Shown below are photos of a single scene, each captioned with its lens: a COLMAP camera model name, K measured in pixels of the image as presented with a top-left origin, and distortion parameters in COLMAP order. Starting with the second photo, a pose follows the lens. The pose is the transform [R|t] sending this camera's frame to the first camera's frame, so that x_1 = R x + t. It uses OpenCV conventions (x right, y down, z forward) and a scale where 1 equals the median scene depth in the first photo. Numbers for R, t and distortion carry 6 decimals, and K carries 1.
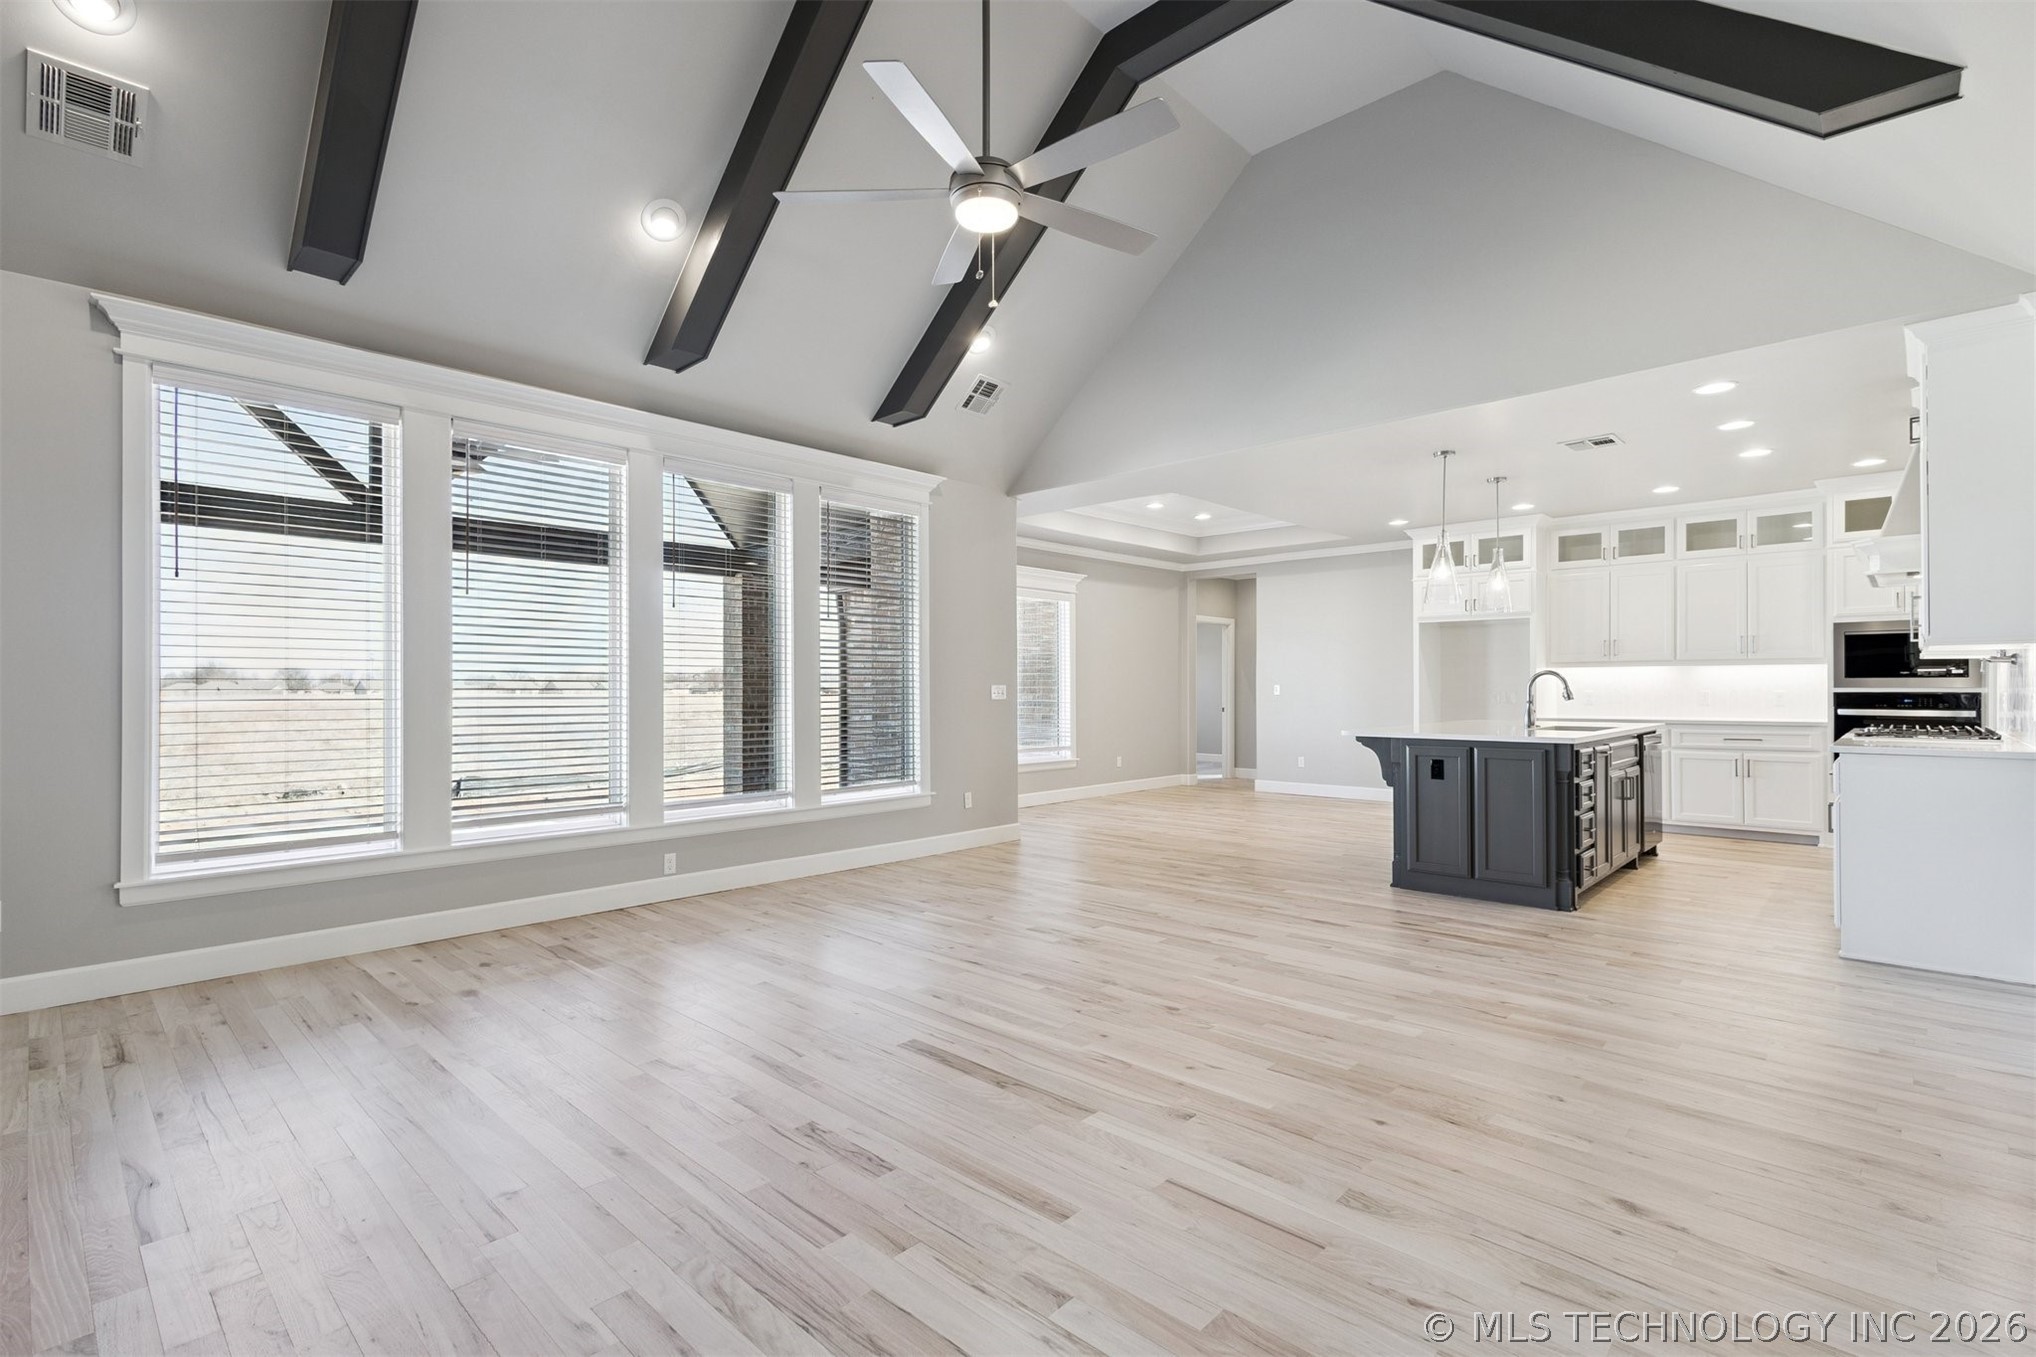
lens RADIAL K [[940.7, 0, 1013.3], [0, 940.7, 682.5], [0, 0, 1]] dist [0.005862, -0.001365]
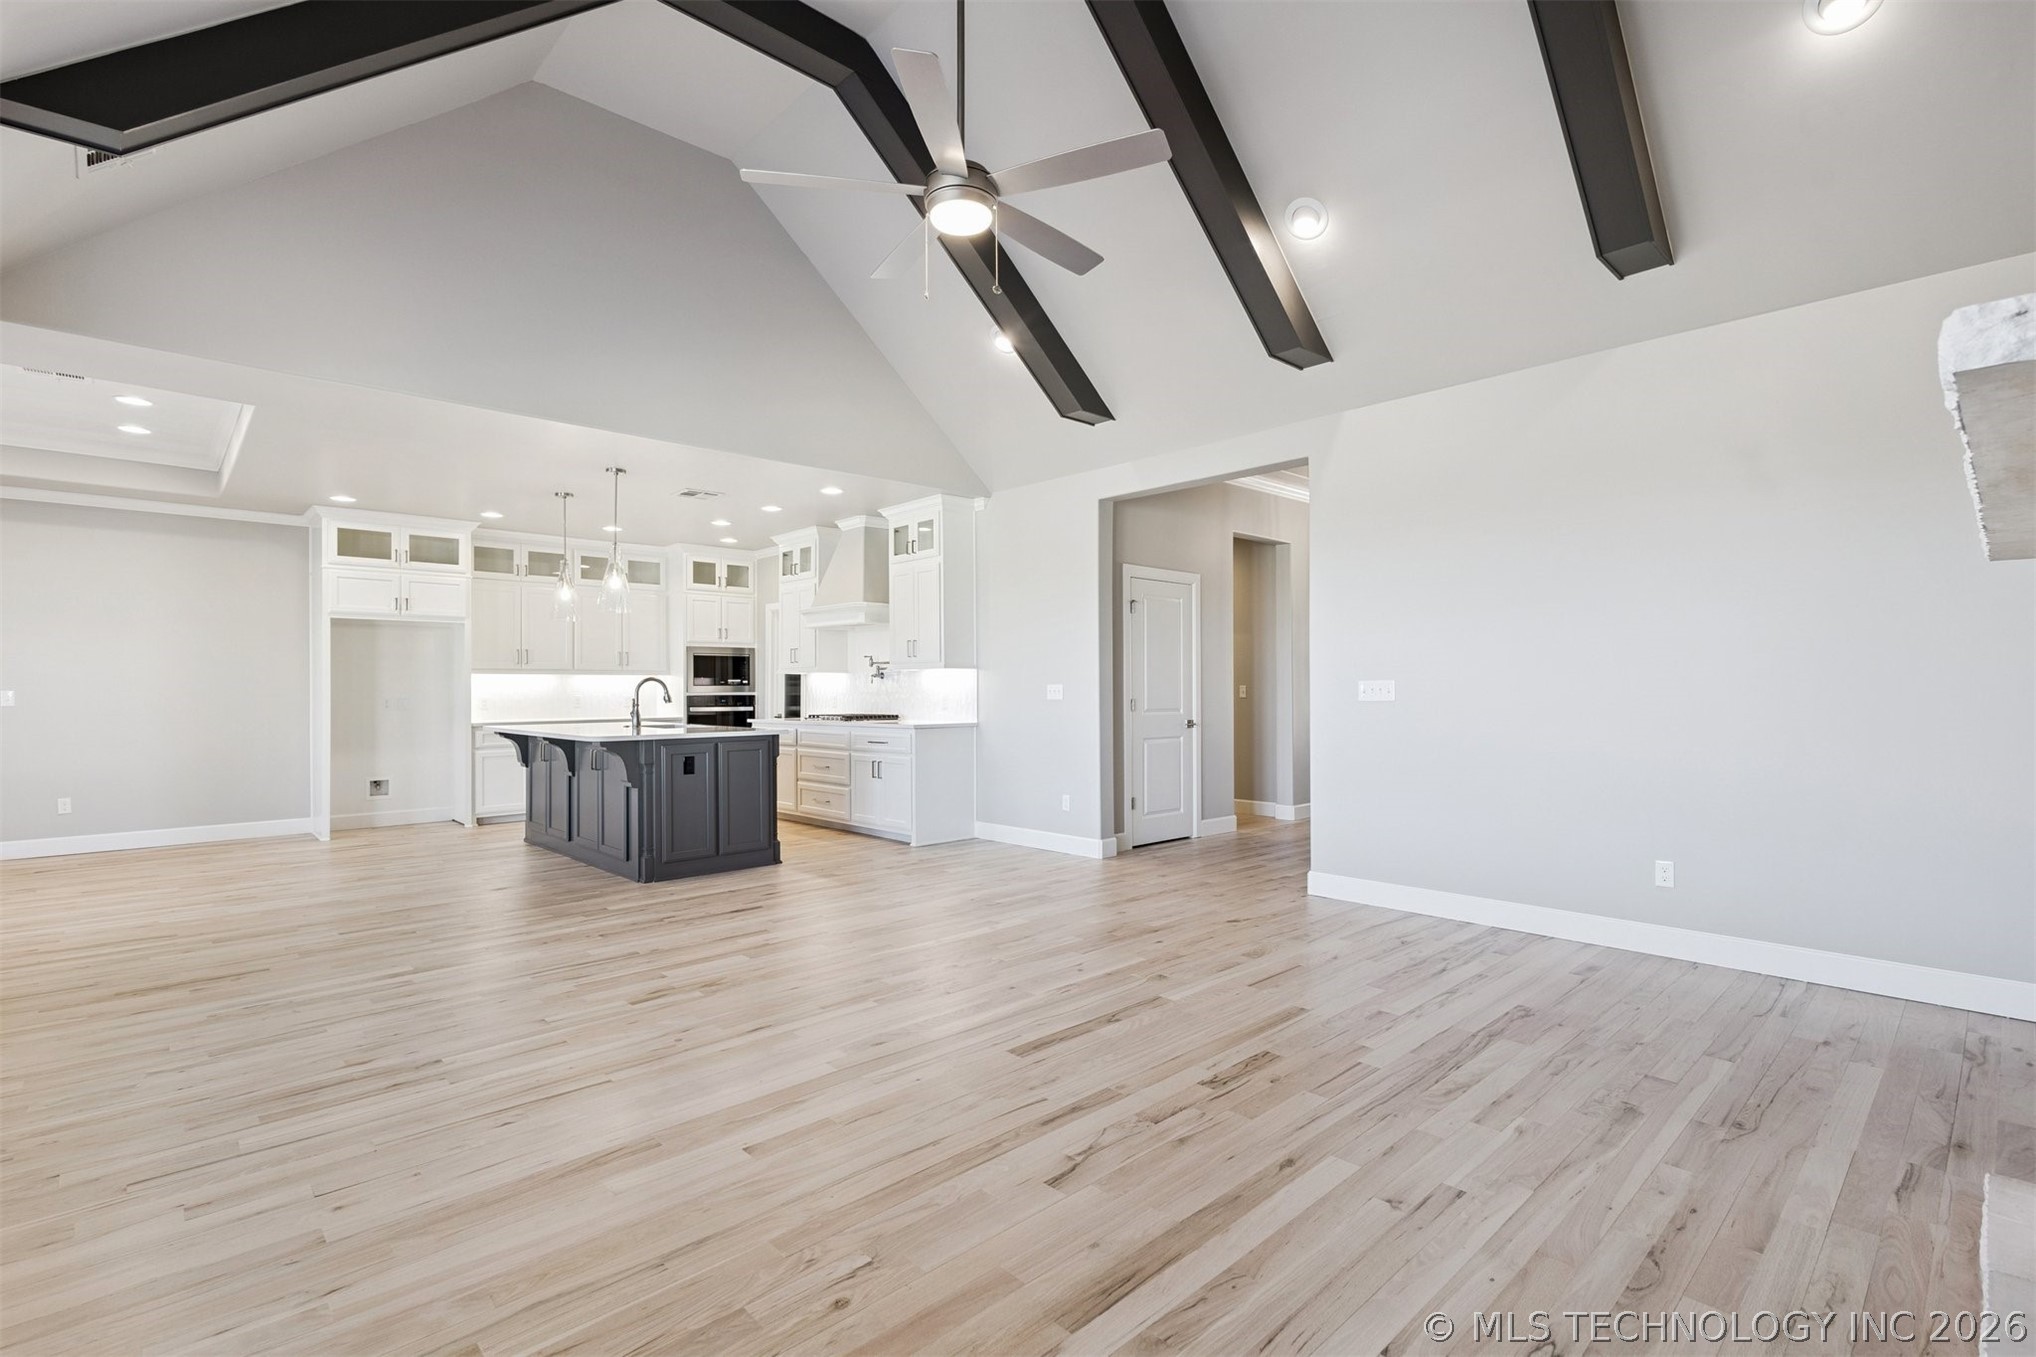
lens RADIAL K [[940.7, 0, 1015.8], [0, 940.7, 685.1], [0, 0, 1]] dist [0.005862, -0.001365]
pose [[0.059187, 0.006137, 0.998228, -0.744066], [0.000461, 0.999981, -0.006176, 0.005478], [-0.998247, 0.000826, 0.059183, 0.645220]]
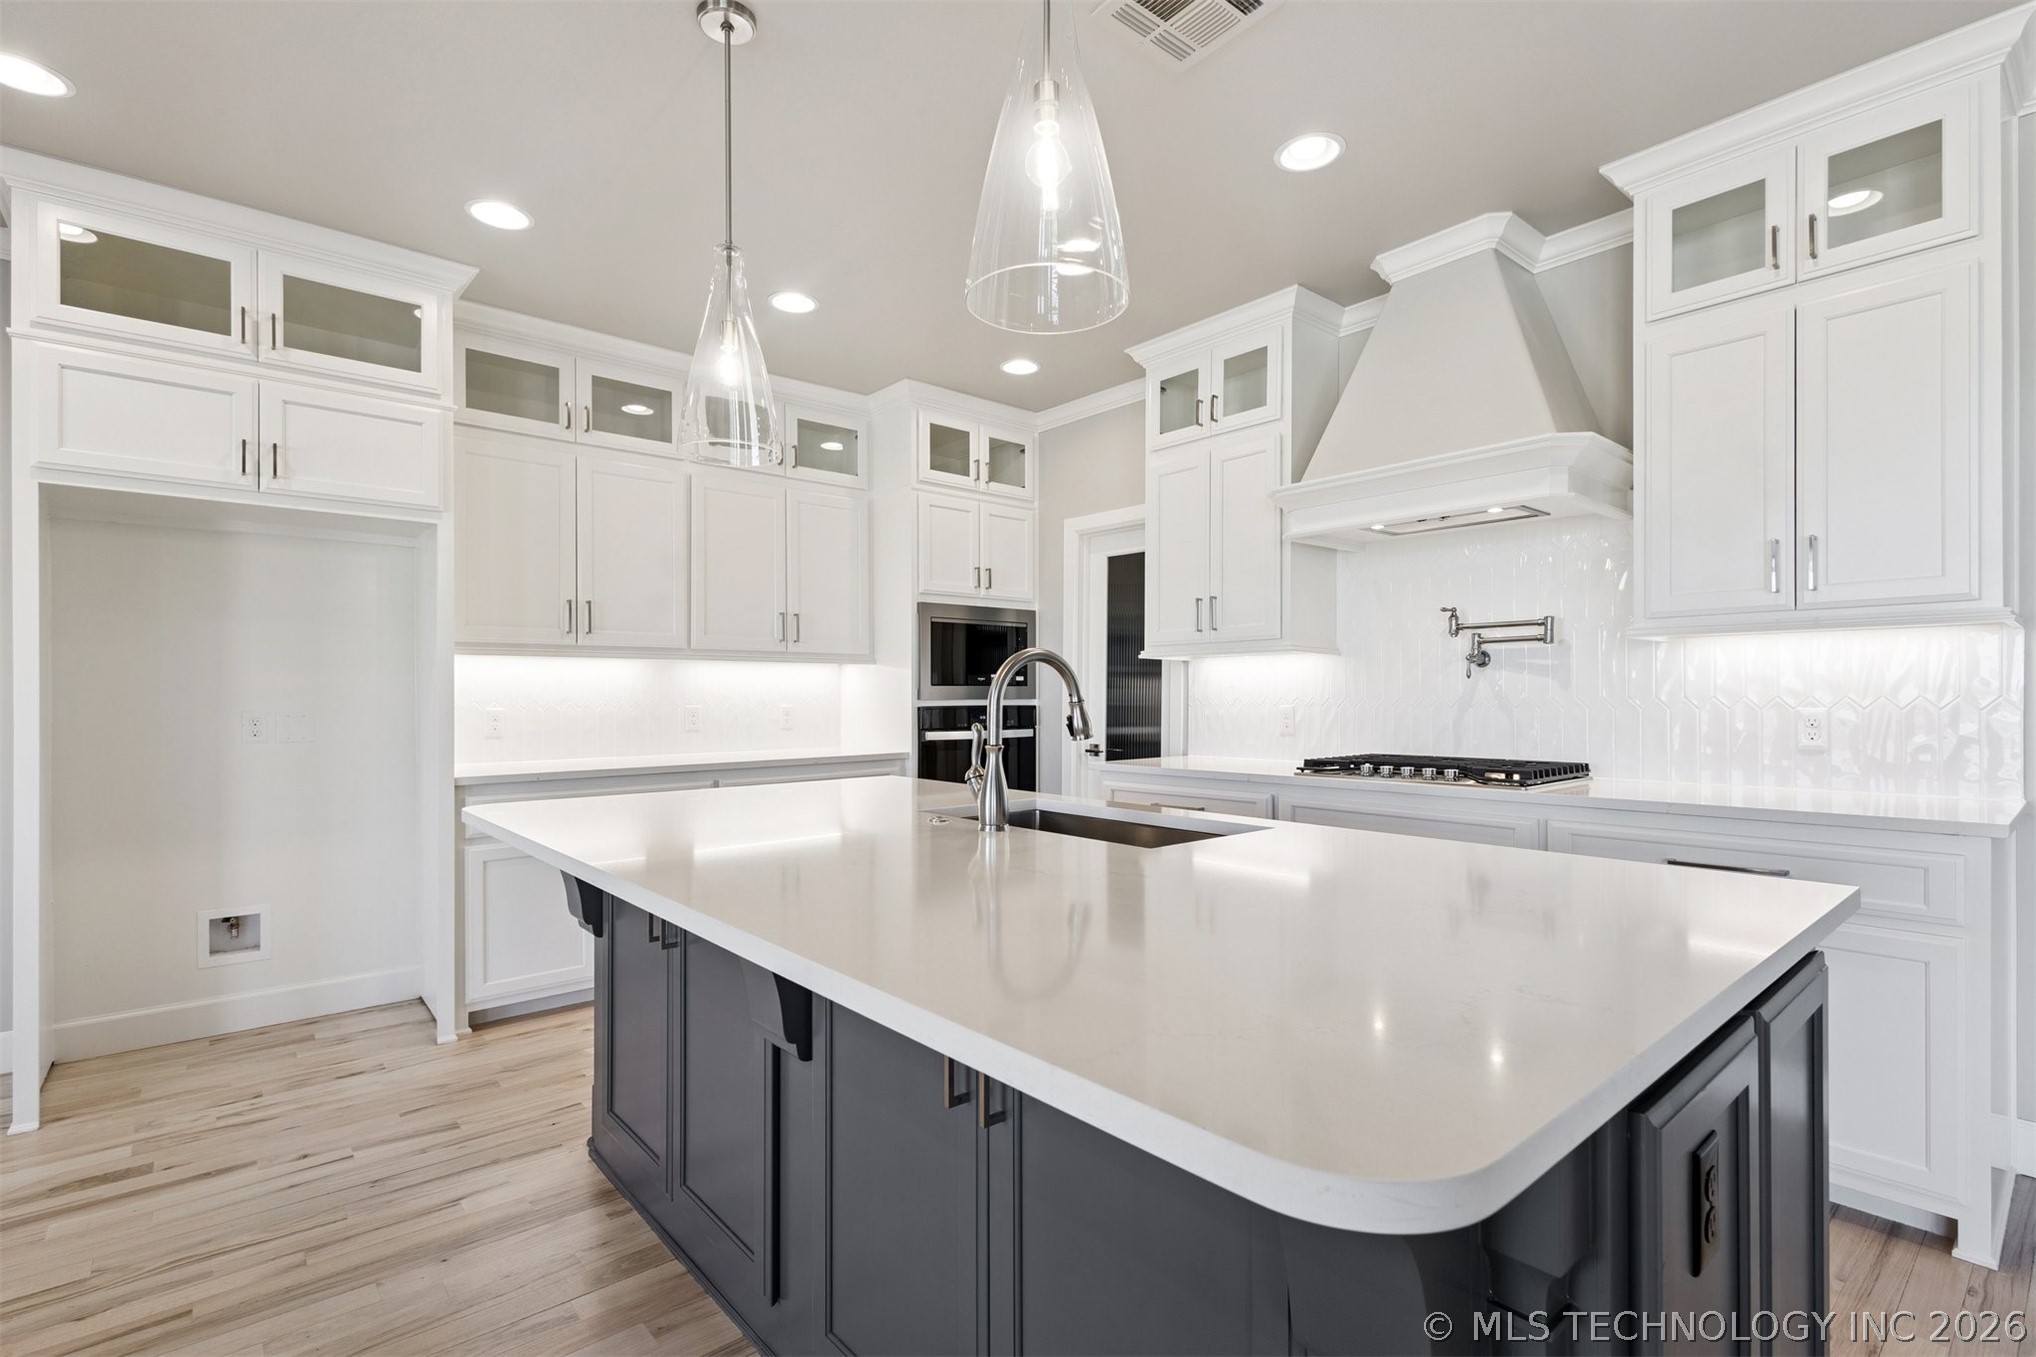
lens RADIAL K [[940.7, 0, 1021.0], [0, 940.7, 697.2], [0, 0, 1]] dist [0.005862, -0.001365]
pose [[0.093496, -0.001320, 0.995619, 0.325156], [-0.002333, 0.999996, 0.001545, 0.004180], [-0.995617, -0.002467, 0.093492, 1.299132]]
